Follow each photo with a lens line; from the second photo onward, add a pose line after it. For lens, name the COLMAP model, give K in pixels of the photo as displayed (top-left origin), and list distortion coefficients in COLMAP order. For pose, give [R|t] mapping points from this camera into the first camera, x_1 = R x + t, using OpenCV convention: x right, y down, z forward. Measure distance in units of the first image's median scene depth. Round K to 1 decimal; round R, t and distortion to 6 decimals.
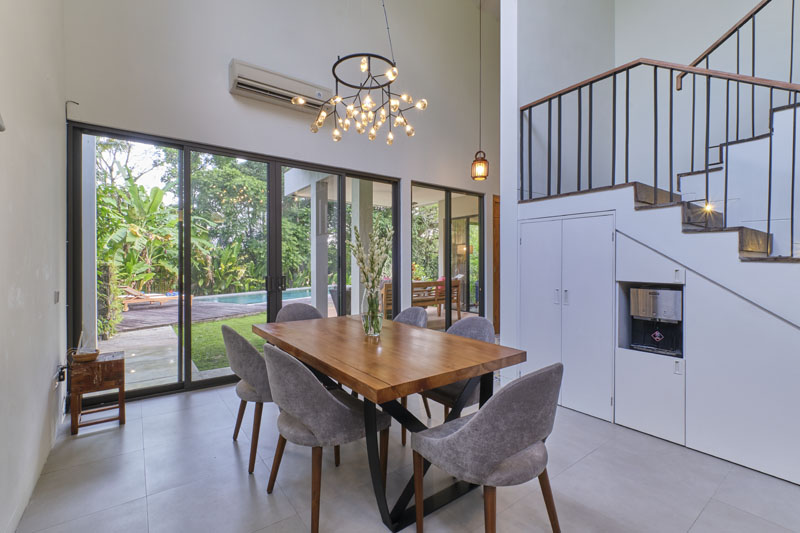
lens RADIAL K [[356.1, 0, 405.8], [0, 356.1, 267.1], [0, 0, 1]] dist [-0.014485, 0.000028]
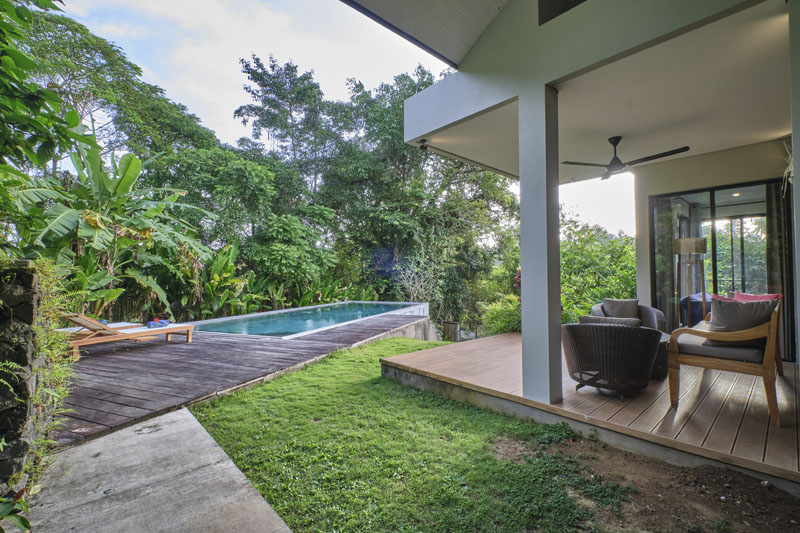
lens RADIAL K [[356.1, 0, 402.3], [0, 356.1, 266.5], [0, 0, 1]] dist [-0.014485, 0.000028]
pose [[0.996111, -0.001922, 0.088087, -0.203882], [0.005098, 0.999345, -0.035841, 0.001633], [-0.087961, 0.036150, 0.995468, 0.248027]]
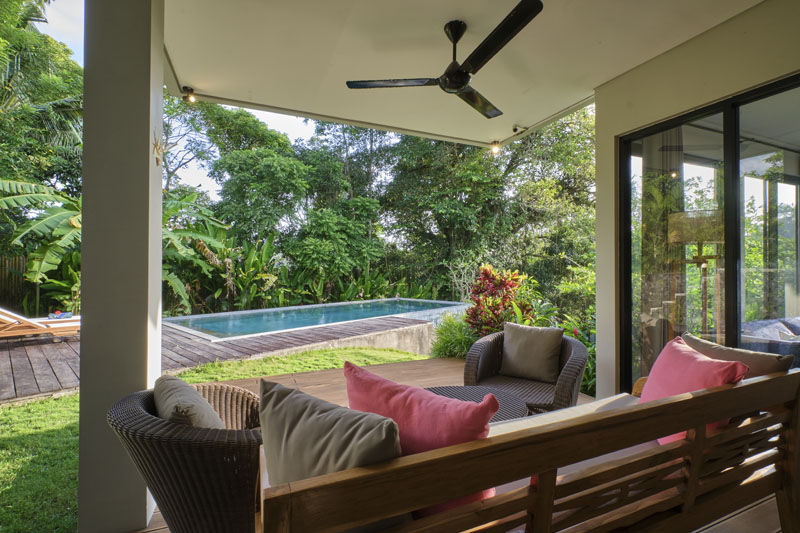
lens RADIAL K [[356.1, 0, 400.3], [0, 356.1, 265.2], [0, 0, 1]] dist [-0.014485, 0.000028]
pose [[0.968876, 0.004070, -0.247514, -0.009274], [-0.009035, 0.999780, -0.018927, -0.006753], [0.247382, 0.020574, 0.968699, 0.355968]]
